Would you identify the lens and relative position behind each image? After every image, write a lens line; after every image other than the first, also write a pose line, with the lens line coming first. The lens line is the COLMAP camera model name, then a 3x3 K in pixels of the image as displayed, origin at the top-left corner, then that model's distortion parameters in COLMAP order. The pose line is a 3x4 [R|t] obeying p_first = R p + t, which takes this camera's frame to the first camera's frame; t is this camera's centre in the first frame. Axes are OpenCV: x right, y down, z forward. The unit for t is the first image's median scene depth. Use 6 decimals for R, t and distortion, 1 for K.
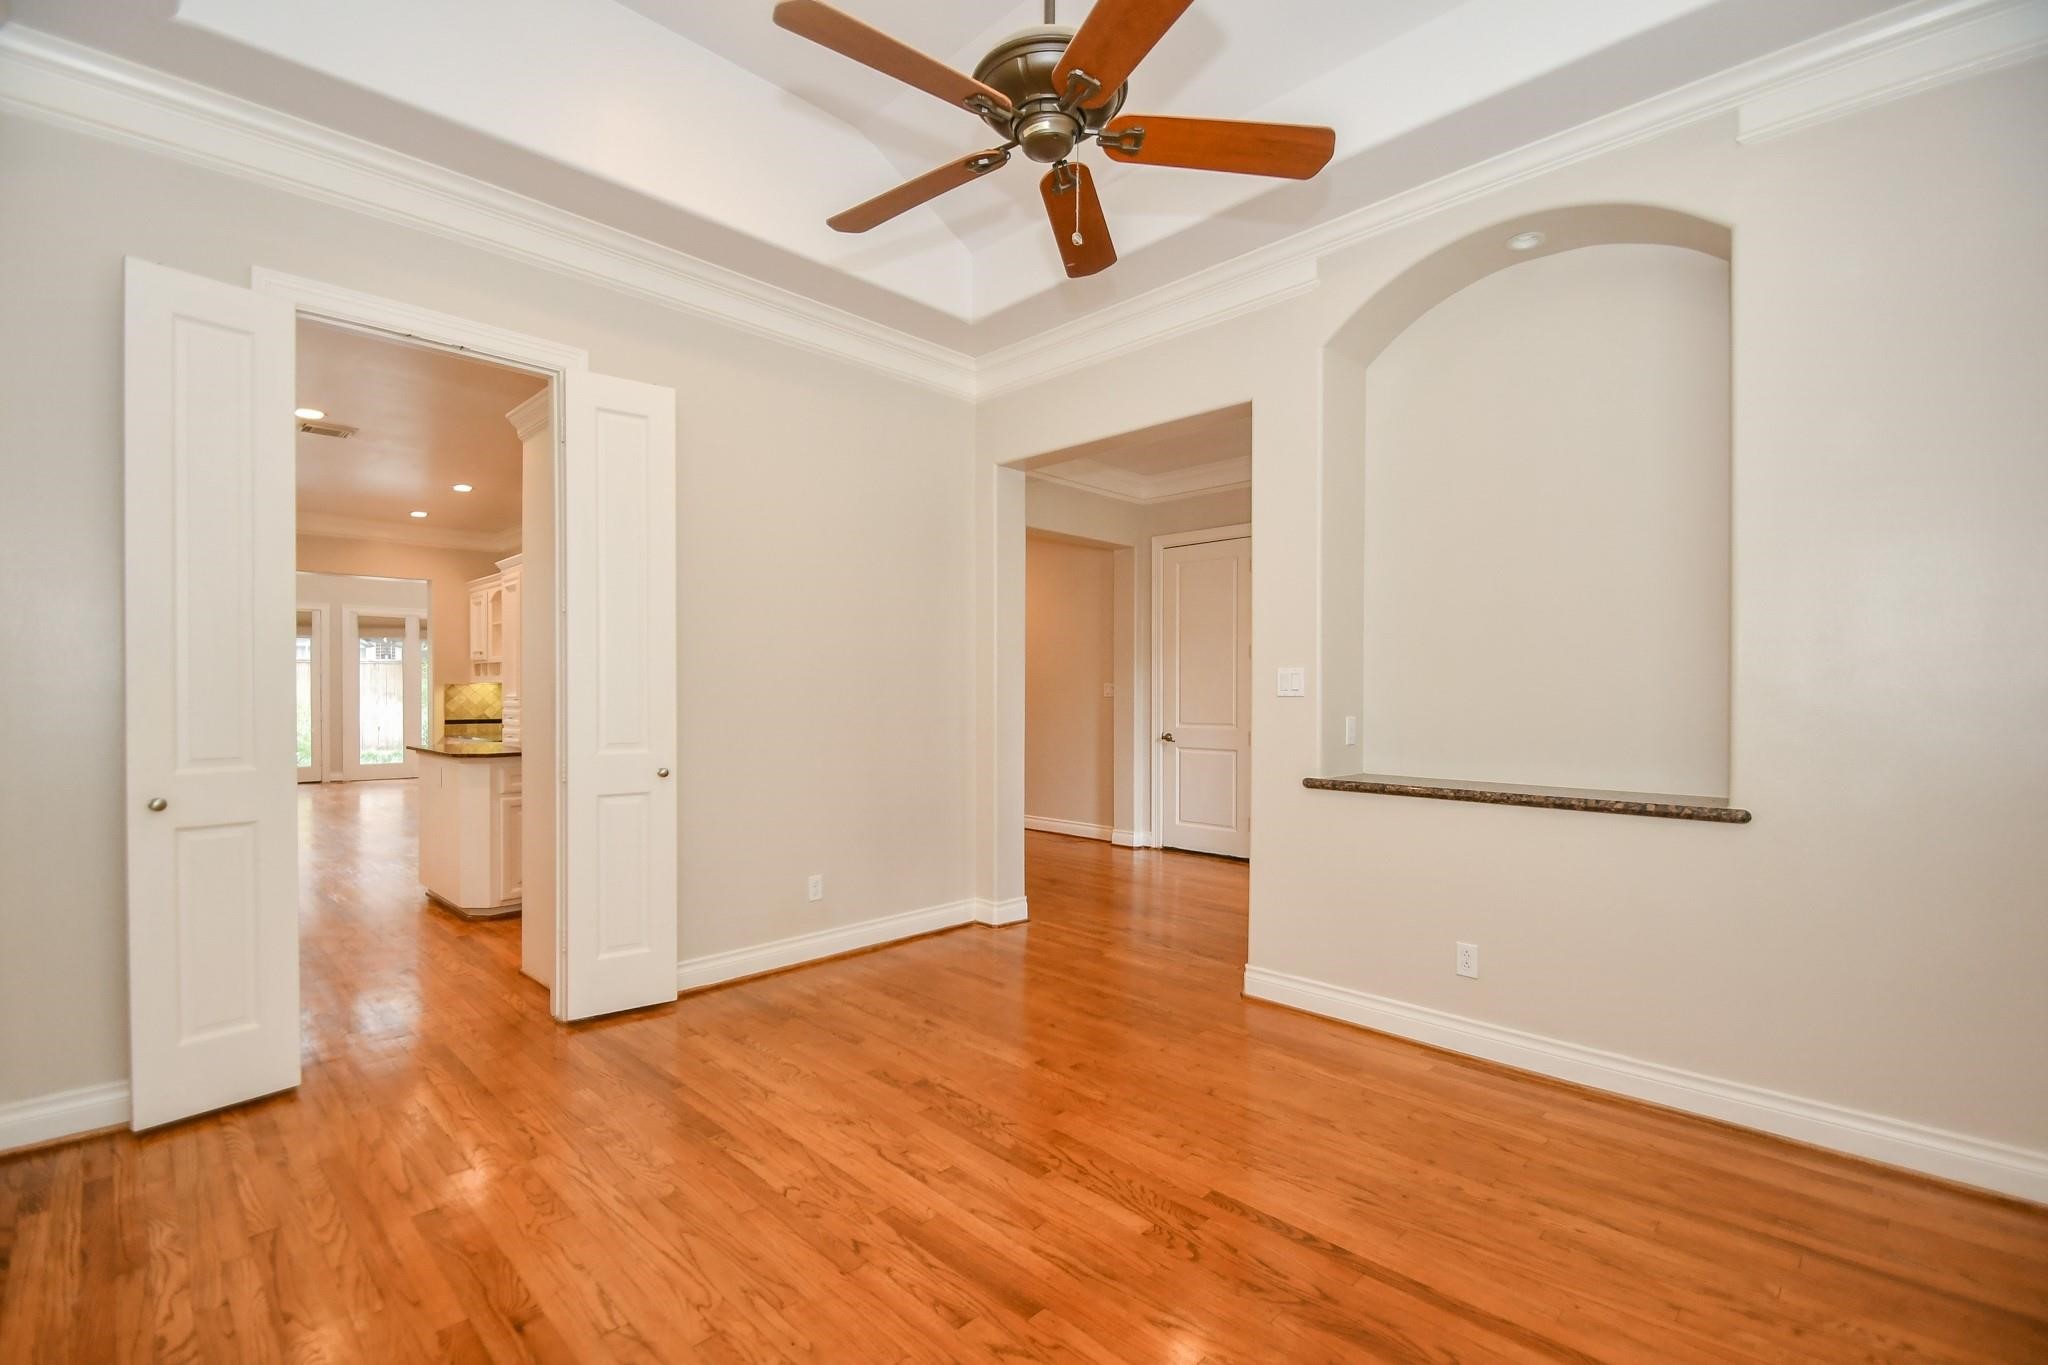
lens RADIAL K [[919.2, 0, 1016.2], [0, 919.2, 704.1], [0, 0, 1]] dist [0.001069, -0.000628]
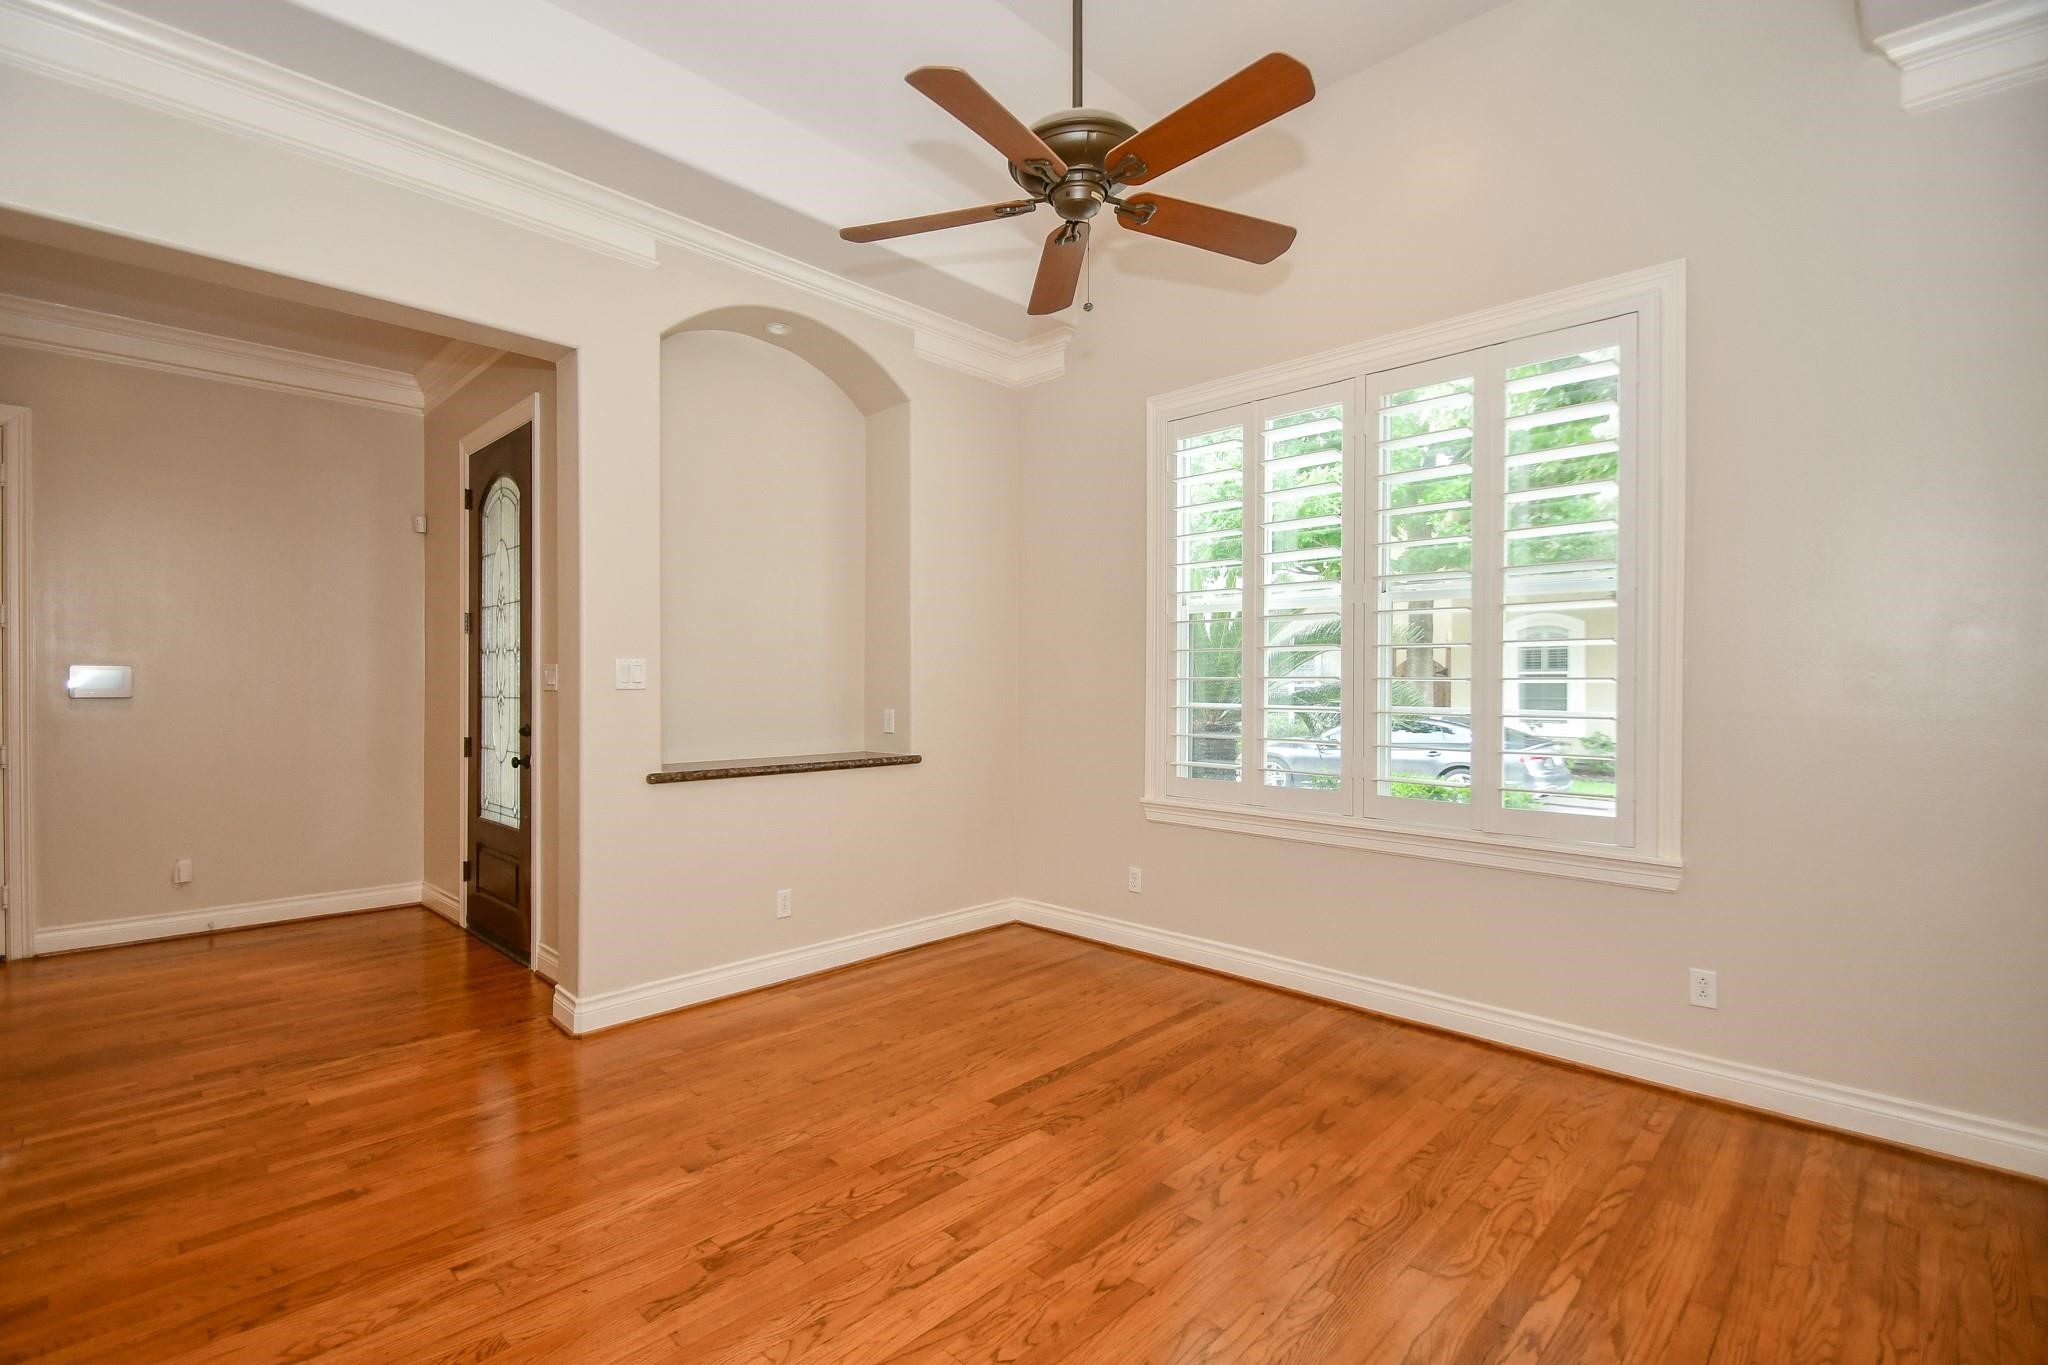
lens RADIAL K [[898.7, 0, 985.0], [0, 898.7, 689.2], [0, 0, 1]] dist [-0.000049, -0.000535]
pose [[0.009619, -0.012159, 0.999880, -0.810148], [0.010075, 0.999876, 0.012062, -0.021772], [-0.999903, 0.009958, 0.009740, 0.832847]]
